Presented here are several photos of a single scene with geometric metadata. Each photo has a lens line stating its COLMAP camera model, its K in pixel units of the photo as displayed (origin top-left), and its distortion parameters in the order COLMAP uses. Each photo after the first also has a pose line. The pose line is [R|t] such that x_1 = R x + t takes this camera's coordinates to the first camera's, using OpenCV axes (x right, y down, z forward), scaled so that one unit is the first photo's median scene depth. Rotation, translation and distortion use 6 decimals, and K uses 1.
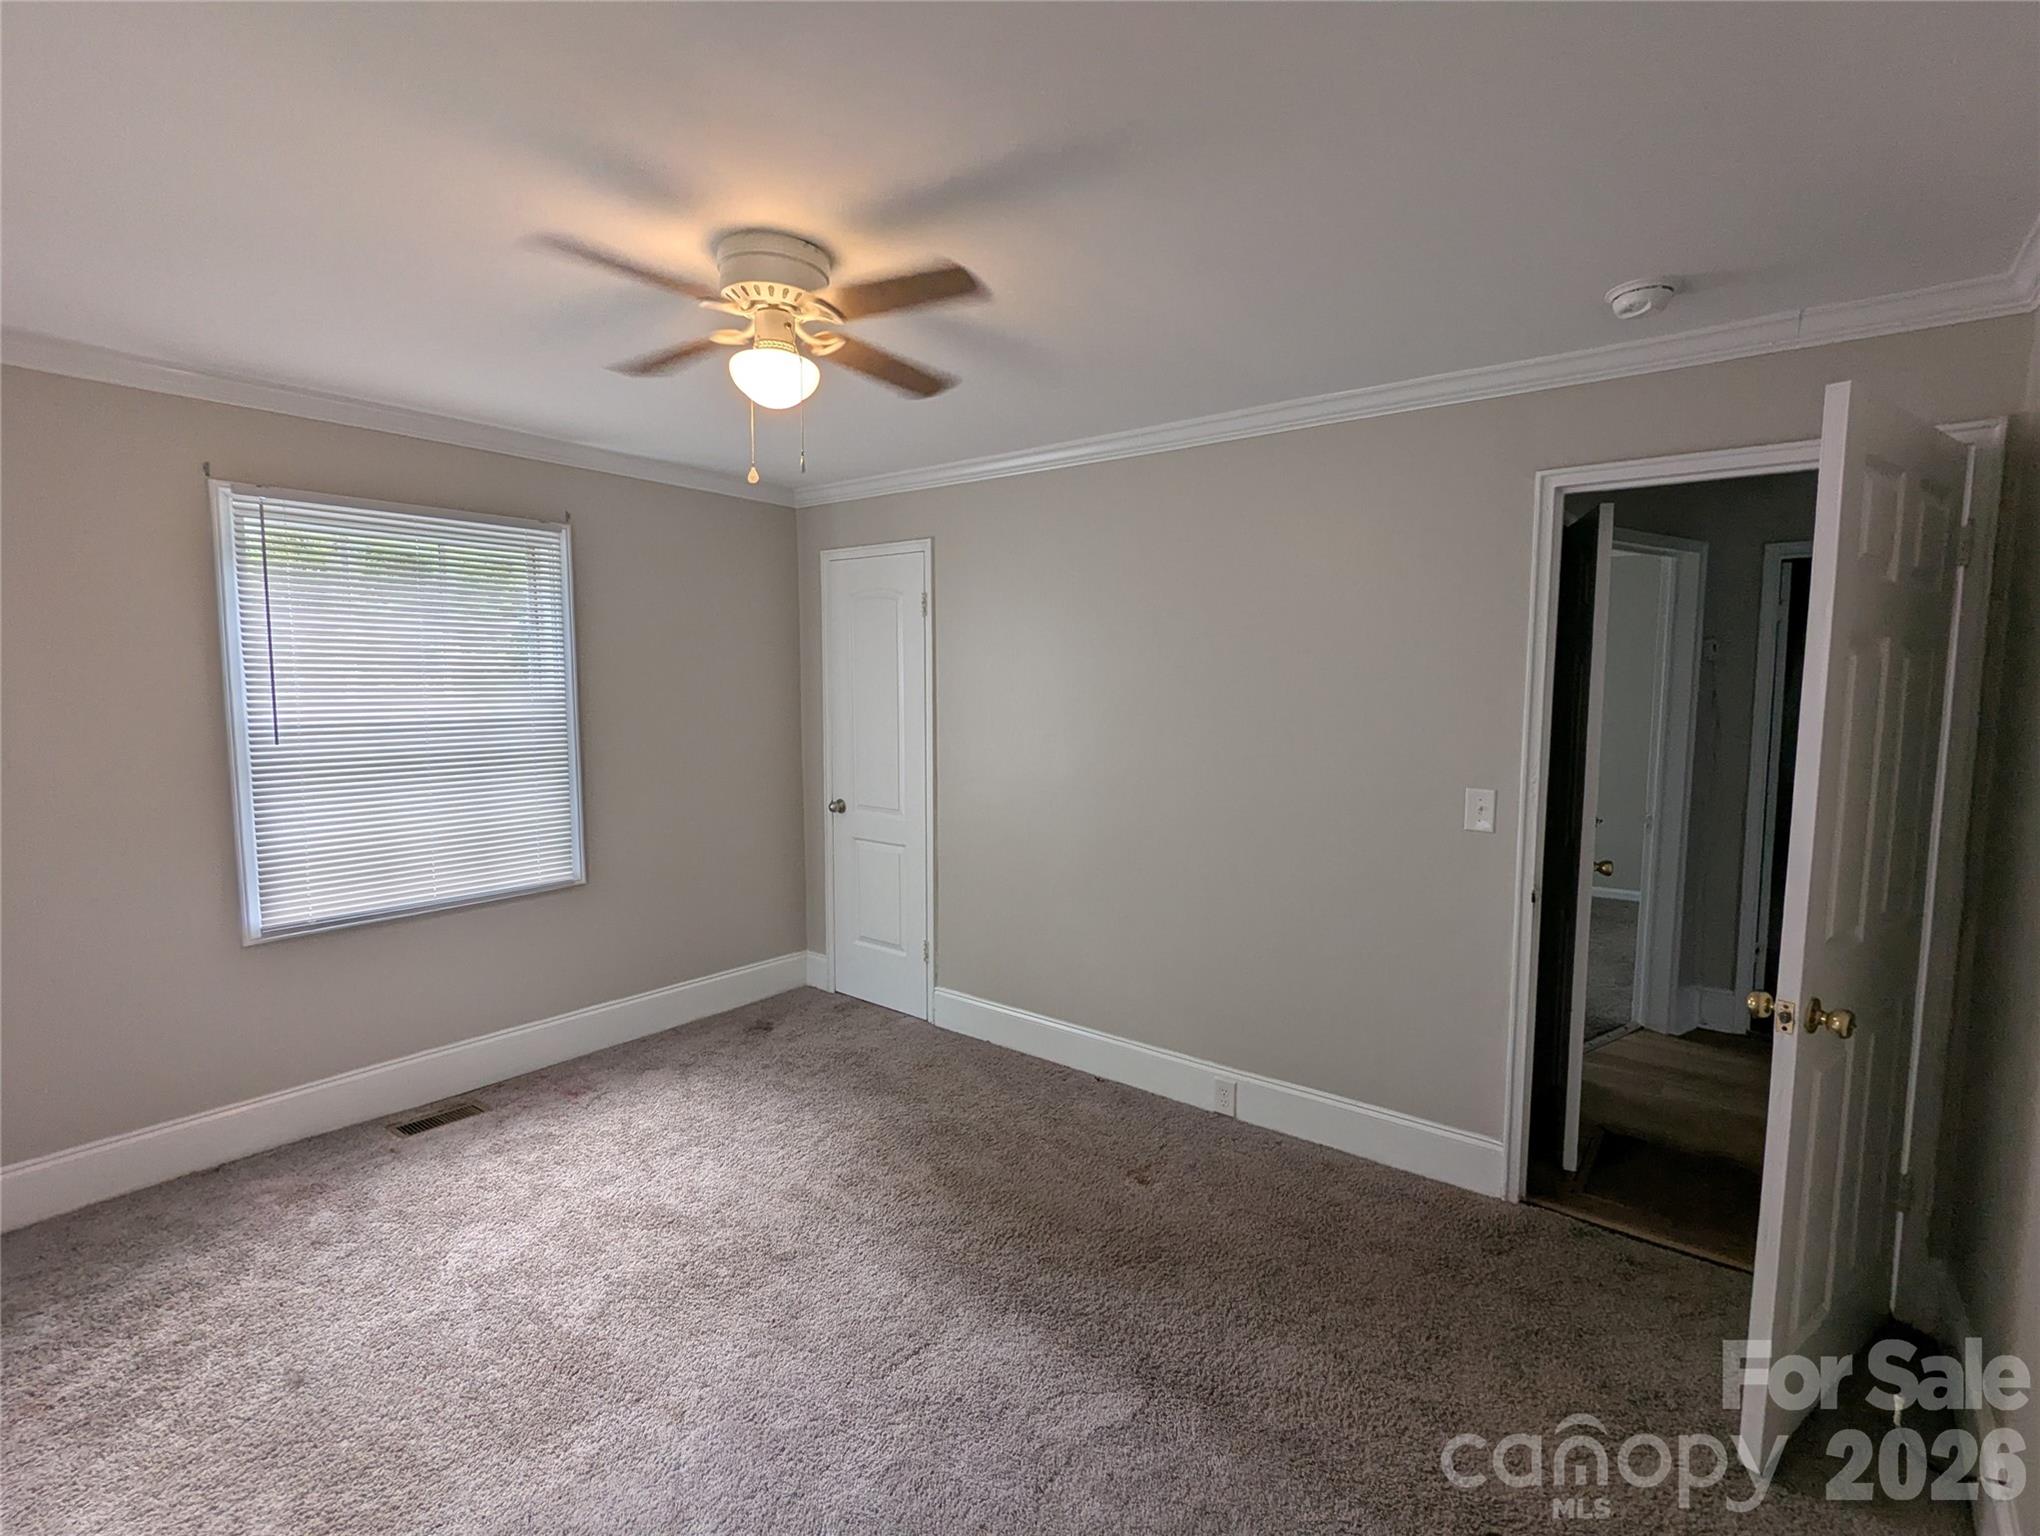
lens RADIAL K [[969.9, 0, 1019.3], [0, 969.9, 768.9], [0, 0, 1]] dist [-0.002877, 0.002026]
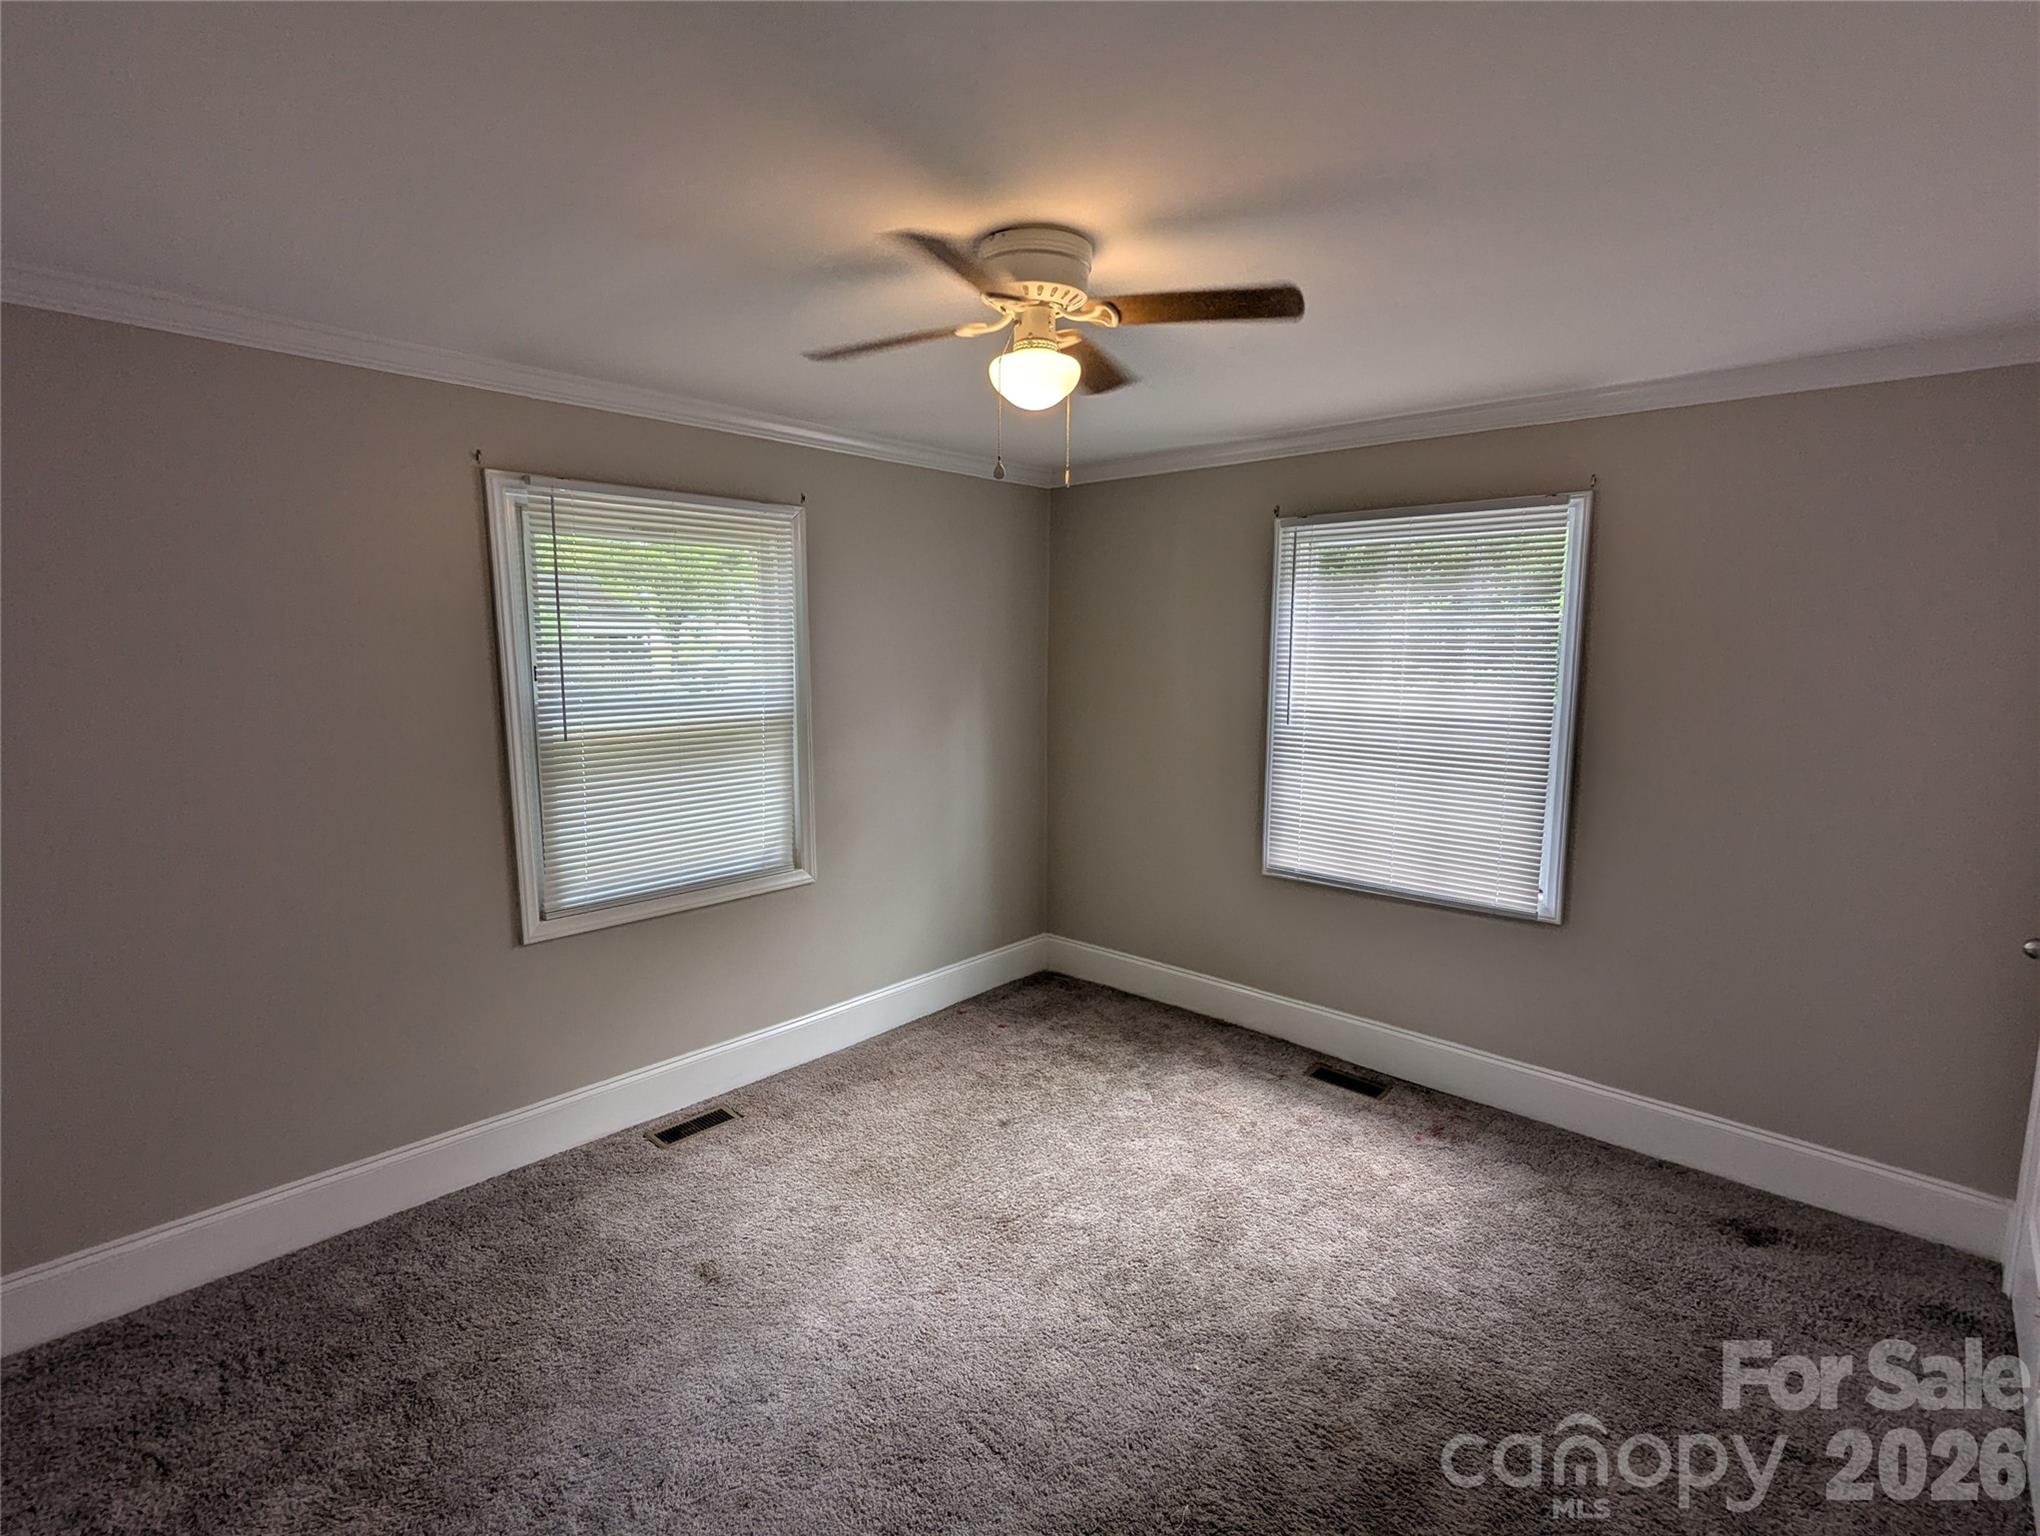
lens RADIAL K [[969.9, 0, 1029.9], [0, 969.9, 763.3], [0, 0, 1]] dist [-0.002877, 0.002026]
pose [[-0.078877, 0.114480, -0.990289, 0.468176], [-0.101157, 0.987338, 0.122196, -0.087216], [0.991739, 0.109813, -0.066298, 0.689921]]
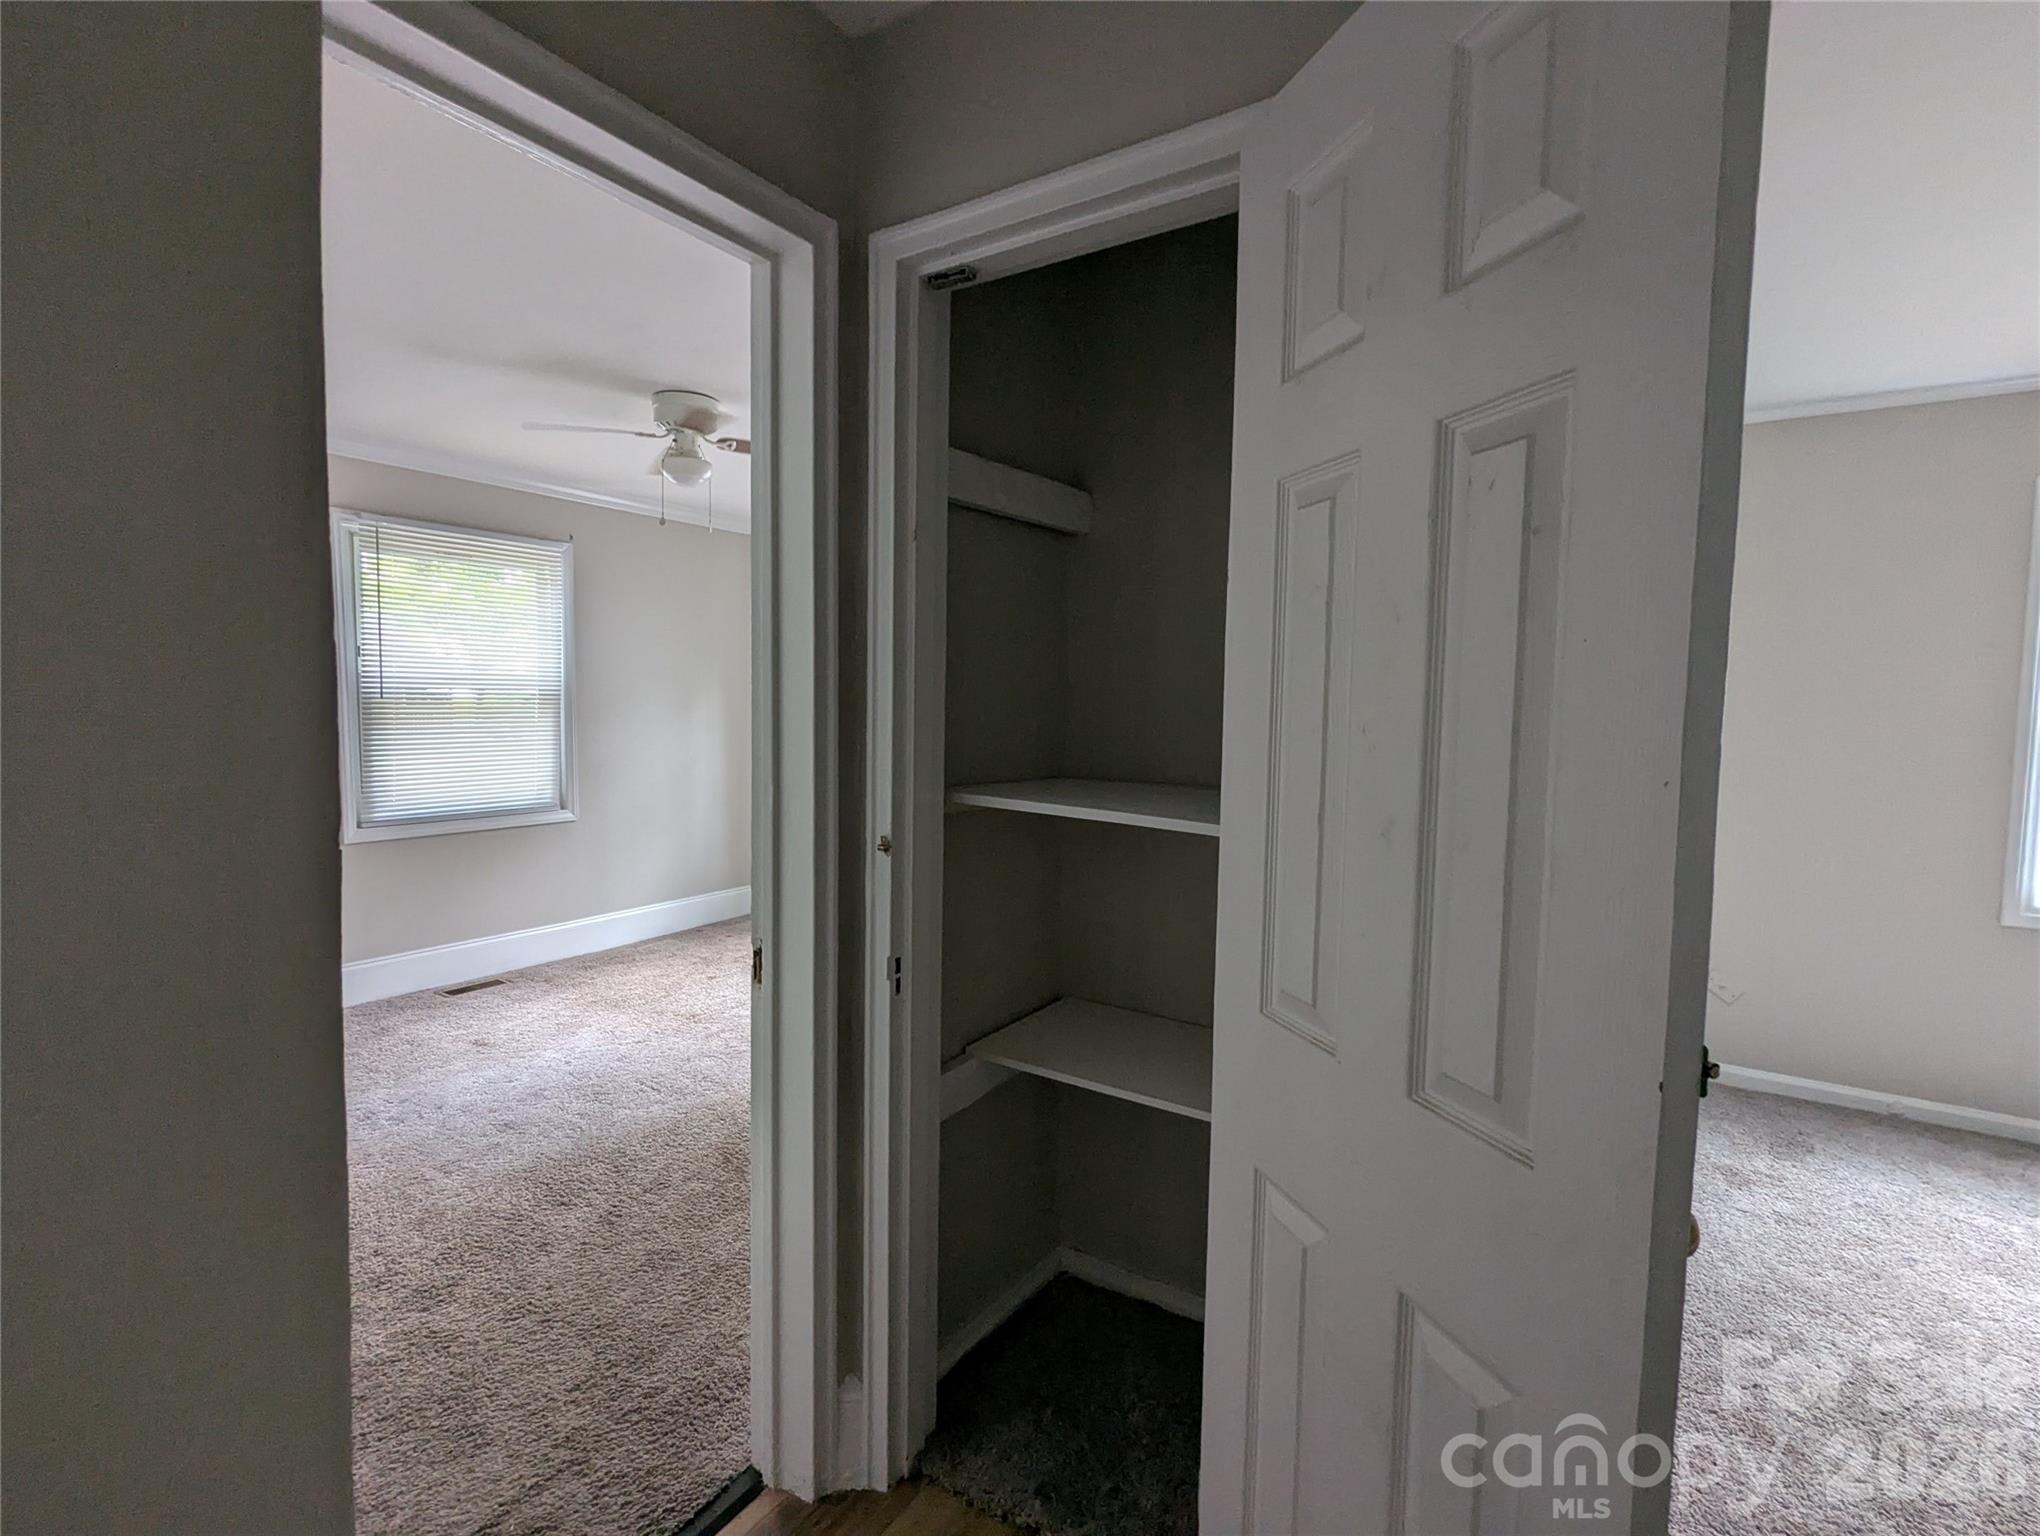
lens RADIAL K [[969.9, 0, 1031.8], [0, 969.9, 768.5], [0, 0, 1]] dist [-0.002877, 0.002026]
pose [[0.088802, 0.062673, -0.994076, 0.958307], [-0.114521, 0.992042, 0.052314, -0.026878], [0.989444, 0.109197, 0.095273, 0.936228]]
